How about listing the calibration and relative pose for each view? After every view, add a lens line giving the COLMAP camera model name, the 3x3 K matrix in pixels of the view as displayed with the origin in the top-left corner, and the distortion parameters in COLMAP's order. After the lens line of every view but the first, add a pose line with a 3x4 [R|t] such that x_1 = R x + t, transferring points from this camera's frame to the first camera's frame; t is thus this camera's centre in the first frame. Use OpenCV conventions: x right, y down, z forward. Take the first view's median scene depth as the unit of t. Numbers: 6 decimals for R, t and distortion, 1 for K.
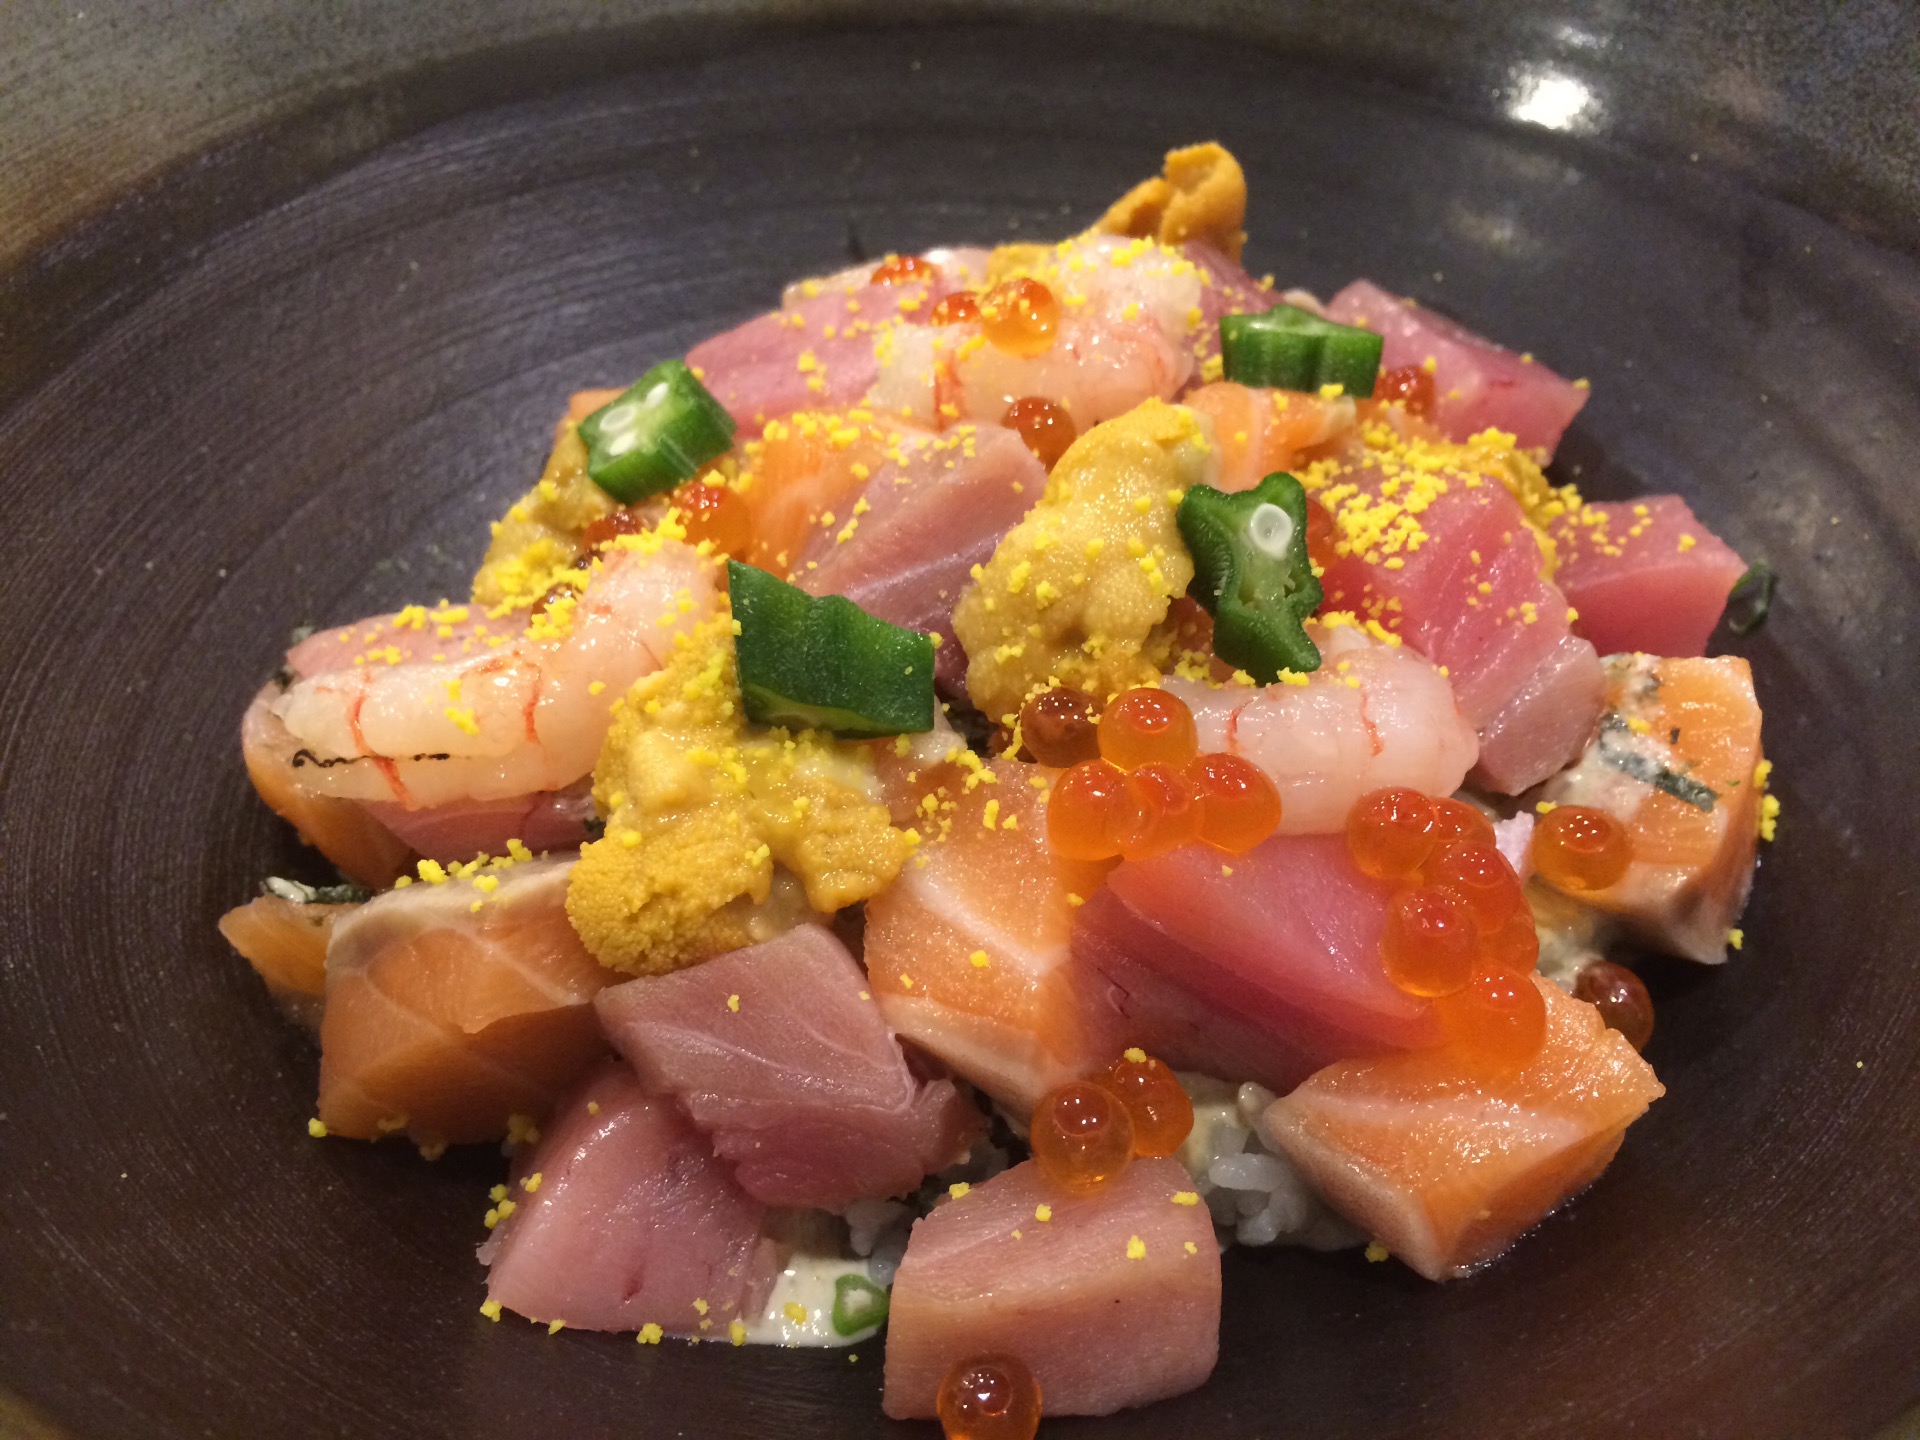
lens RADIAL K [[1596.3, 0, 960.0], [0, 1596.3, 720.0], [0, 0, 1]] dist [0.037079, -0.105643]
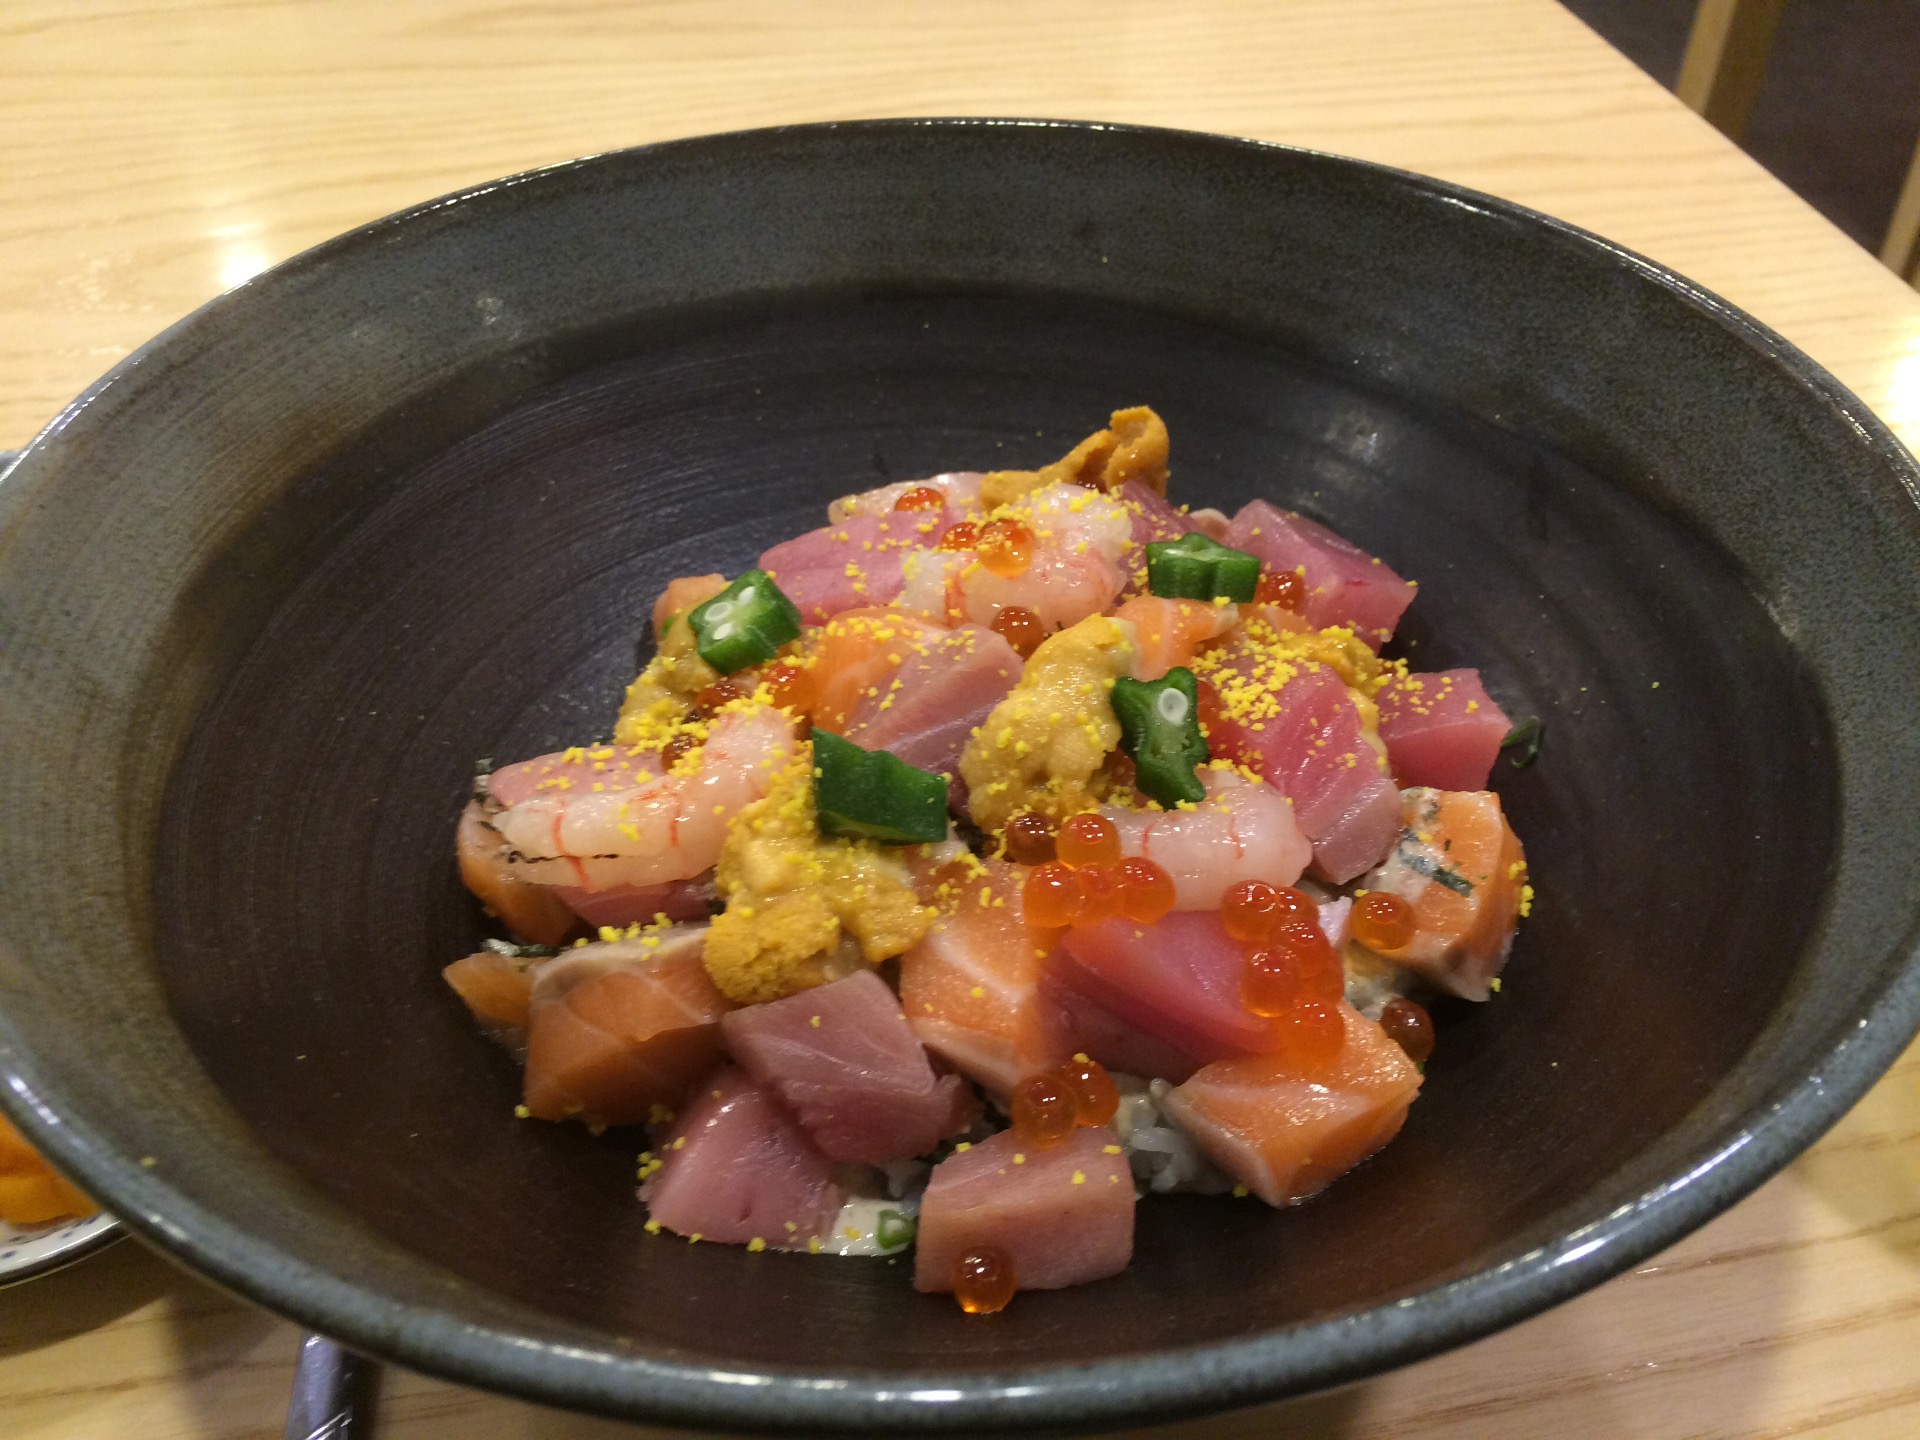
lens RADIAL K [[1596.3, 0, 960.0], [0, 1596.3, 720.0], [0, 0, 1]] dist [0.037079, -0.105643]
pose [[0.999925, 0.004623, 0.011356, -0.020700], [-0.004064, 0.998800, -0.048813, -0.031589], [-0.011568, 0.048764, 0.998743, -0.476941]]
